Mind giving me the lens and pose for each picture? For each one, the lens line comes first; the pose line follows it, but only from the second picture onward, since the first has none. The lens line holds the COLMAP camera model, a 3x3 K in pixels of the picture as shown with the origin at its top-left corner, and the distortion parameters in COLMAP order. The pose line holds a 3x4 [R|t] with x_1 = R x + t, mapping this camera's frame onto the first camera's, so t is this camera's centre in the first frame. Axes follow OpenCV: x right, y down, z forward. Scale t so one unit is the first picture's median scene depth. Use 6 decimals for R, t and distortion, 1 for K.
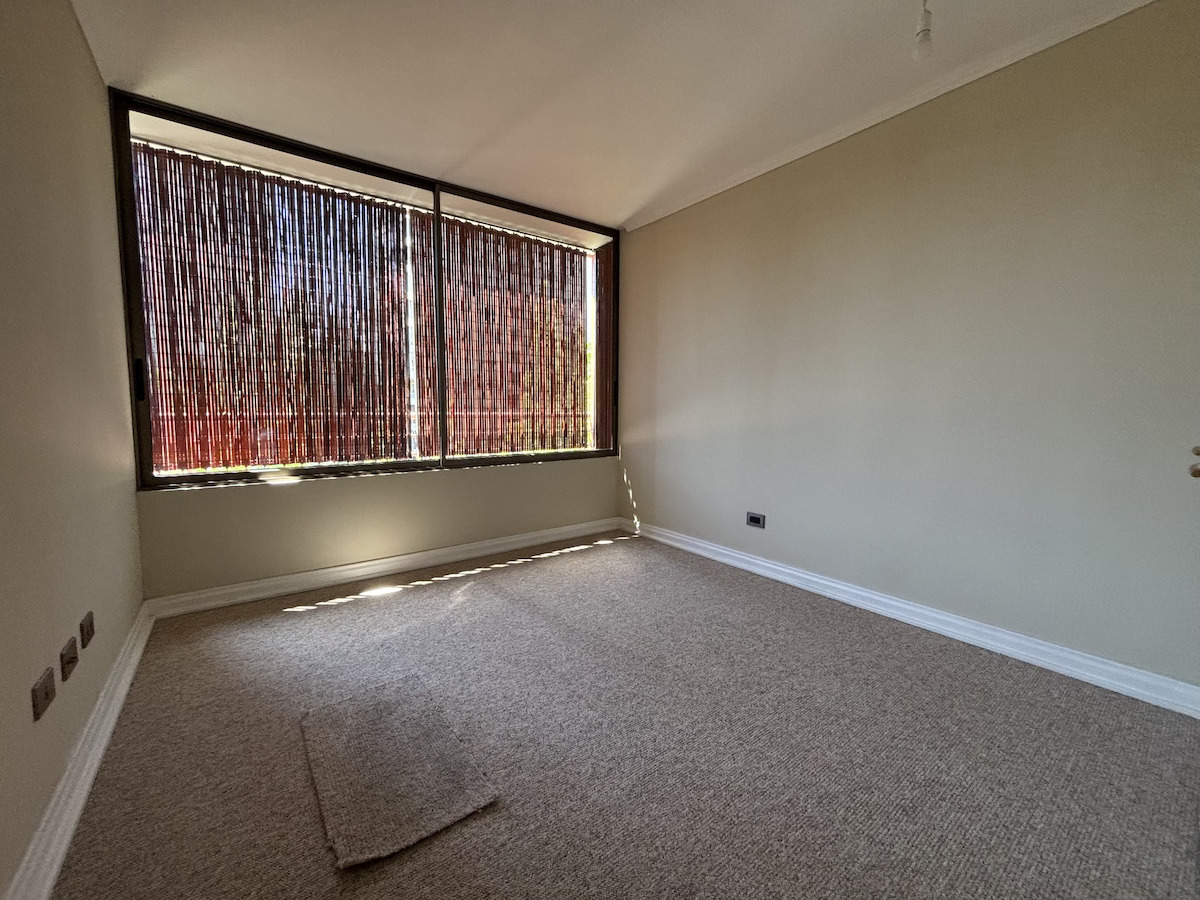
lens RADIAL K [[476.2, 0, 580.1], [0, 476.2, 451.9], [0, 0, 1]] dist [0.000194, -0.000066]
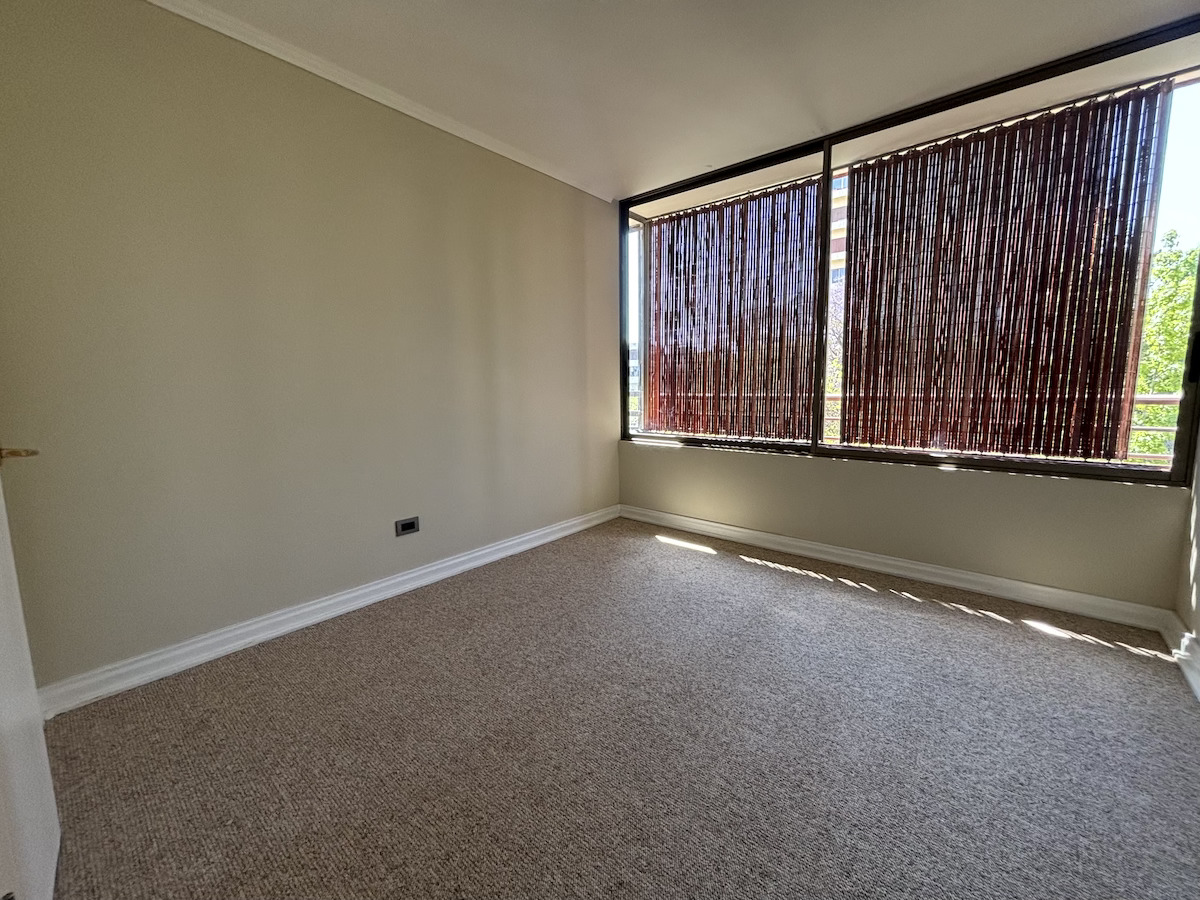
lens RADIAL K [[485.5, 0, 599.1], [0, 485.5, 447.6], [0, 0, 1]] dist [0.001078, -0.000063]
pose [[0.225932, 0.114764, -0.967359, 0.591544], [-0.087198, 0.991432, 0.097255, -0.039474], [0.970233, 0.062379, 0.234003, 0.426183]]
